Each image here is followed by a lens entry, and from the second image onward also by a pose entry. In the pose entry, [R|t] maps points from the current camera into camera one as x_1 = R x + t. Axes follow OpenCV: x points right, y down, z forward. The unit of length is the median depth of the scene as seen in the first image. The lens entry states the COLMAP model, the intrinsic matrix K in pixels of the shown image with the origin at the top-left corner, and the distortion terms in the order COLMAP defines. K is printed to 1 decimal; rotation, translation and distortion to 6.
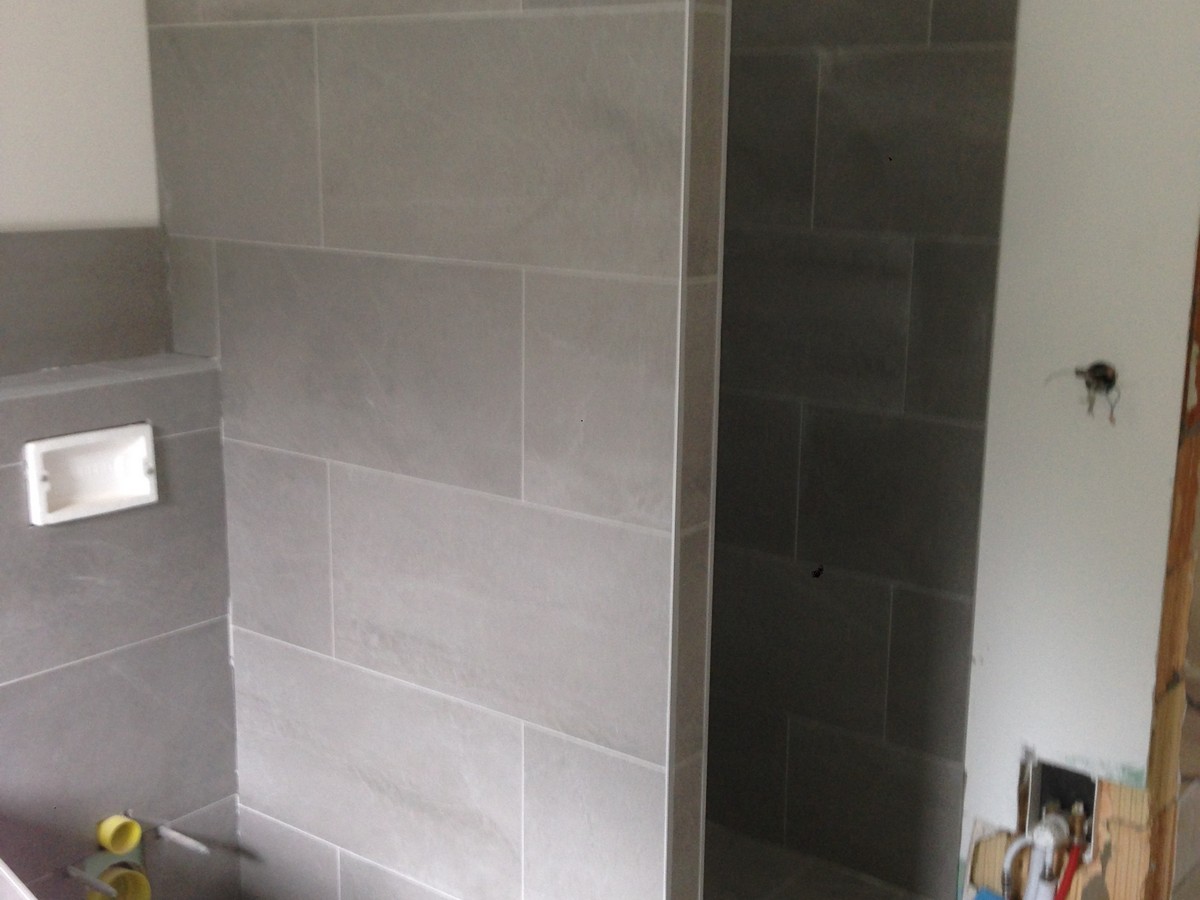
lens RADIAL K [[1457.6, 0, 603.3], [0, 1457.6, 452.6], [0, 0, 1]] dist [0.065596, 0.026808]
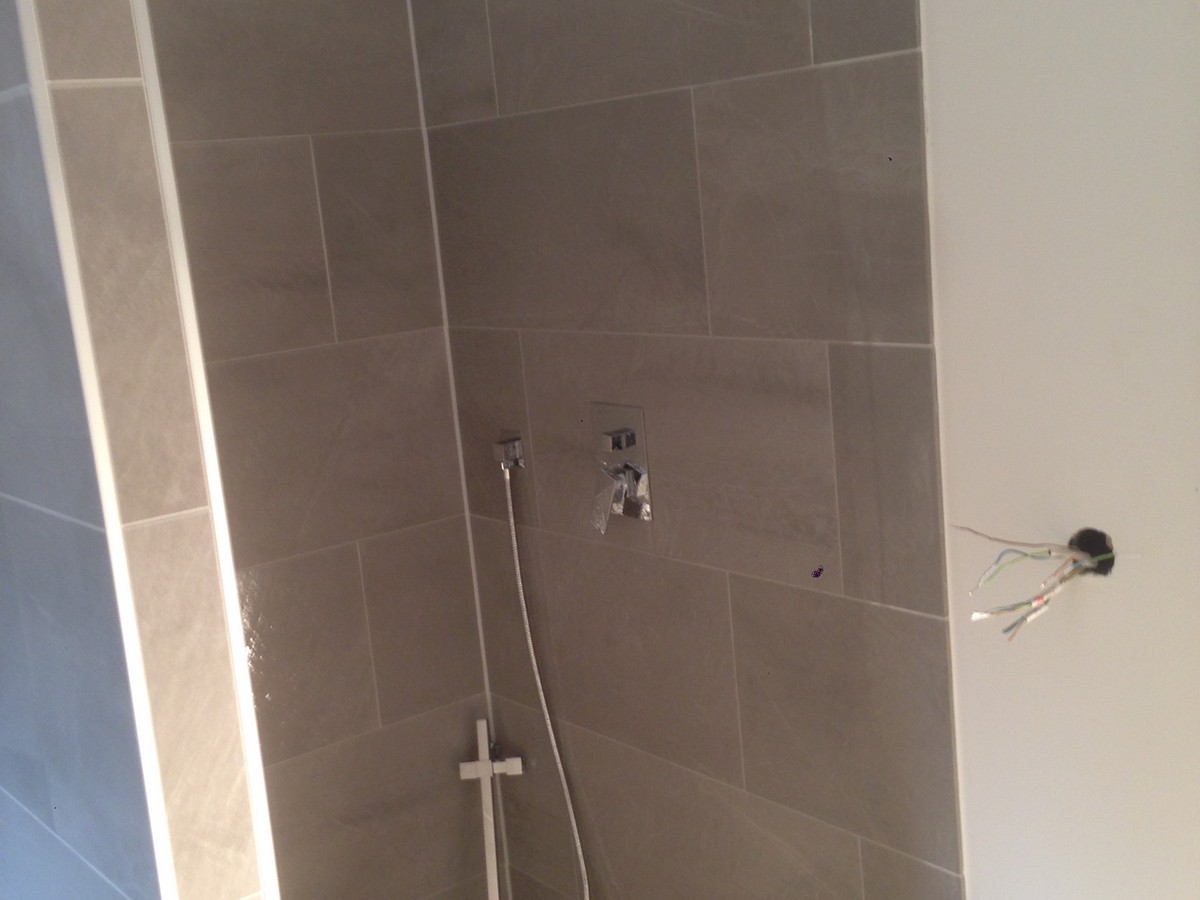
lens RADIAL K [[1457.6, 0, 603.3], [0, 1457.6, 452.6], [0, 0, 1]] dist [0.065596, 0.026808]
pose [[0.963968, -0.060937, -0.258946, 0.320303], [0.056007, 0.998082, -0.026379, -0.094828], [0.260056, 0.010926, 0.965532, 0.361977]]
